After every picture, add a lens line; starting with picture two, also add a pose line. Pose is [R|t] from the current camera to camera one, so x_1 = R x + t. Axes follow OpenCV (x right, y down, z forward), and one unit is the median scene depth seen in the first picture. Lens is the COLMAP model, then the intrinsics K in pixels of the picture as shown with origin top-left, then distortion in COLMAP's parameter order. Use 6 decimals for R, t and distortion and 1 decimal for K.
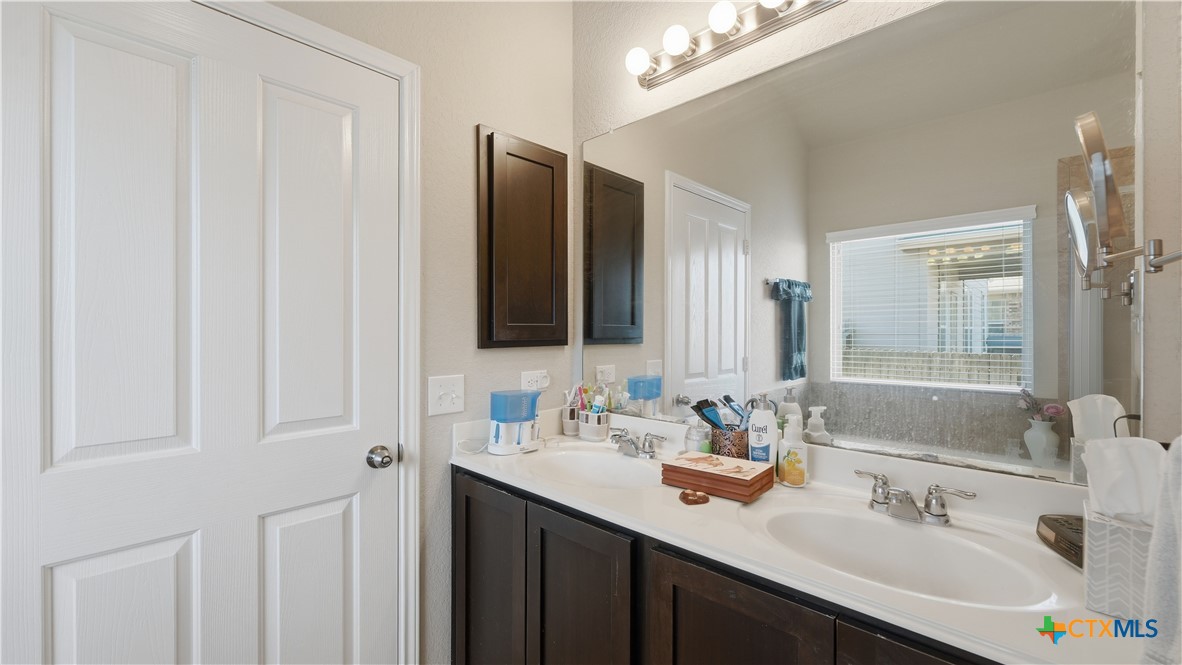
lens RADIAL K [[473.0, 0, 589.9], [0, 473.0, 332.2], [0, 0, 1]] dist [-0.002792, 0.000120]
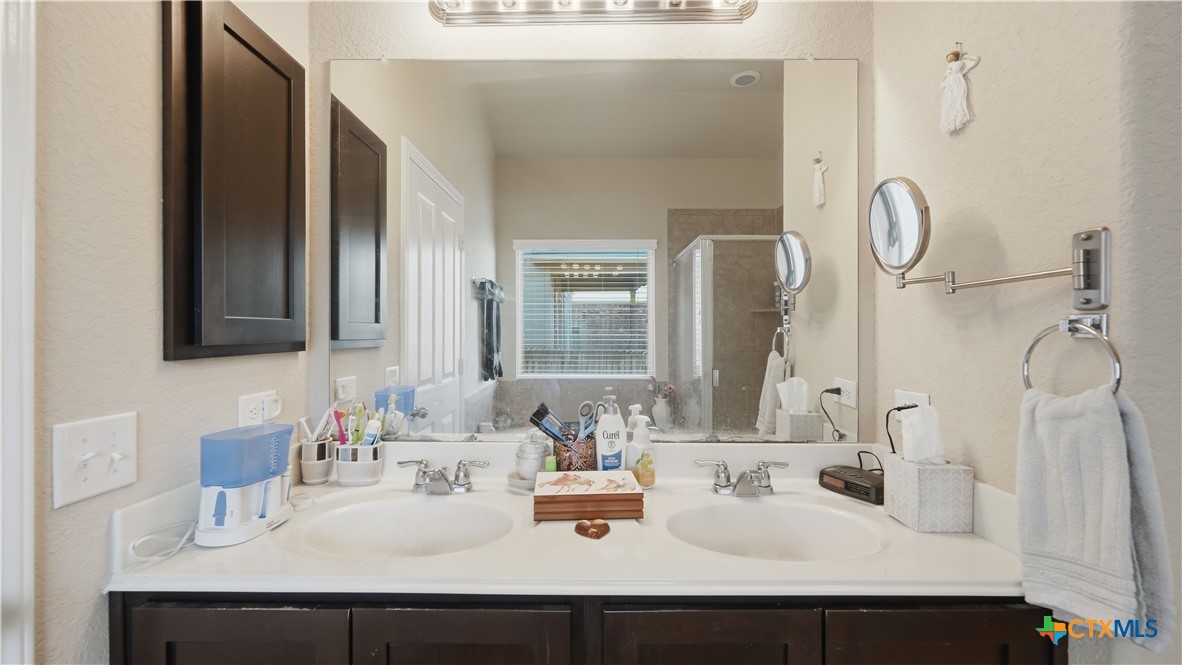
lens RADIAL K [[473.0, 0, 585.5], [0, 473.0, 333.7], [0, 0, 1]] dist [-0.002792, 0.000120]
pose [[0.727584, 0.002282, 0.686015, -0.269088], [-0.003808, 0.999992, 0.000712, 0.001380], [-0.686008, -0.003130, 0.727587, 0.286724]]
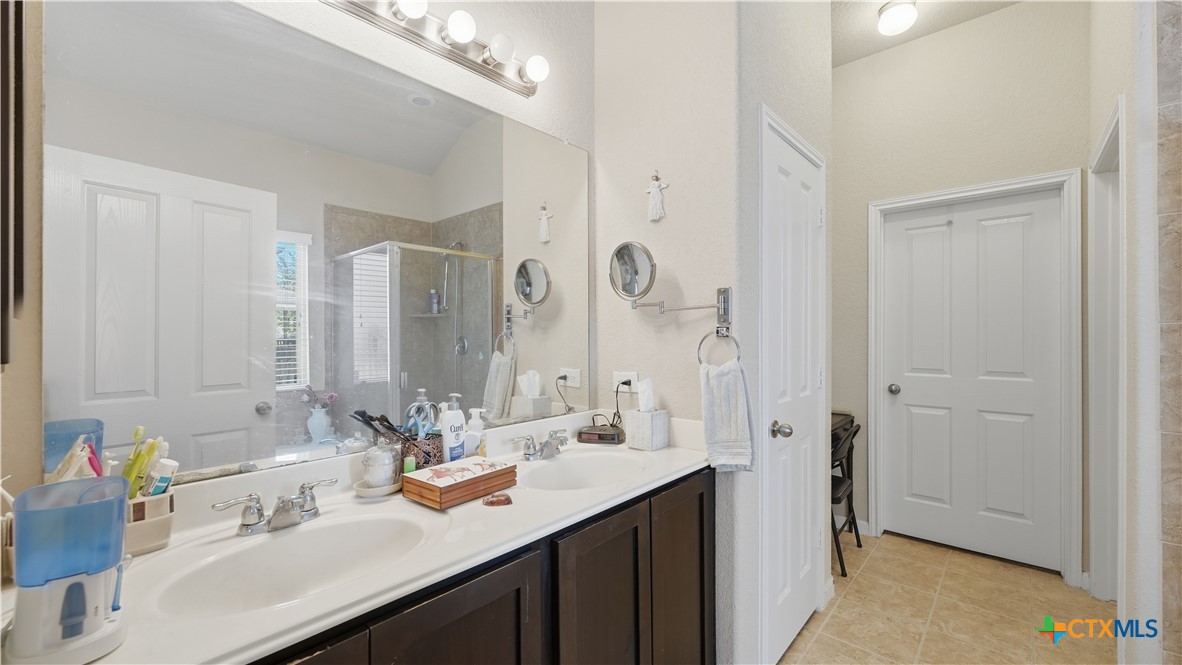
lens RADIAL K [[473.0, 0, 583.0], [0, 473.0, 335.9], [0, 0, 1]] dist [-0.002792, 0.000120]
pose [[-0.022136, 0.001095, 0.999754, -0.584547], [0.005564, 0.999984, -0.000972, -0.000558], [-0.999739, 0.005541, -0.022142, 0.607442]]
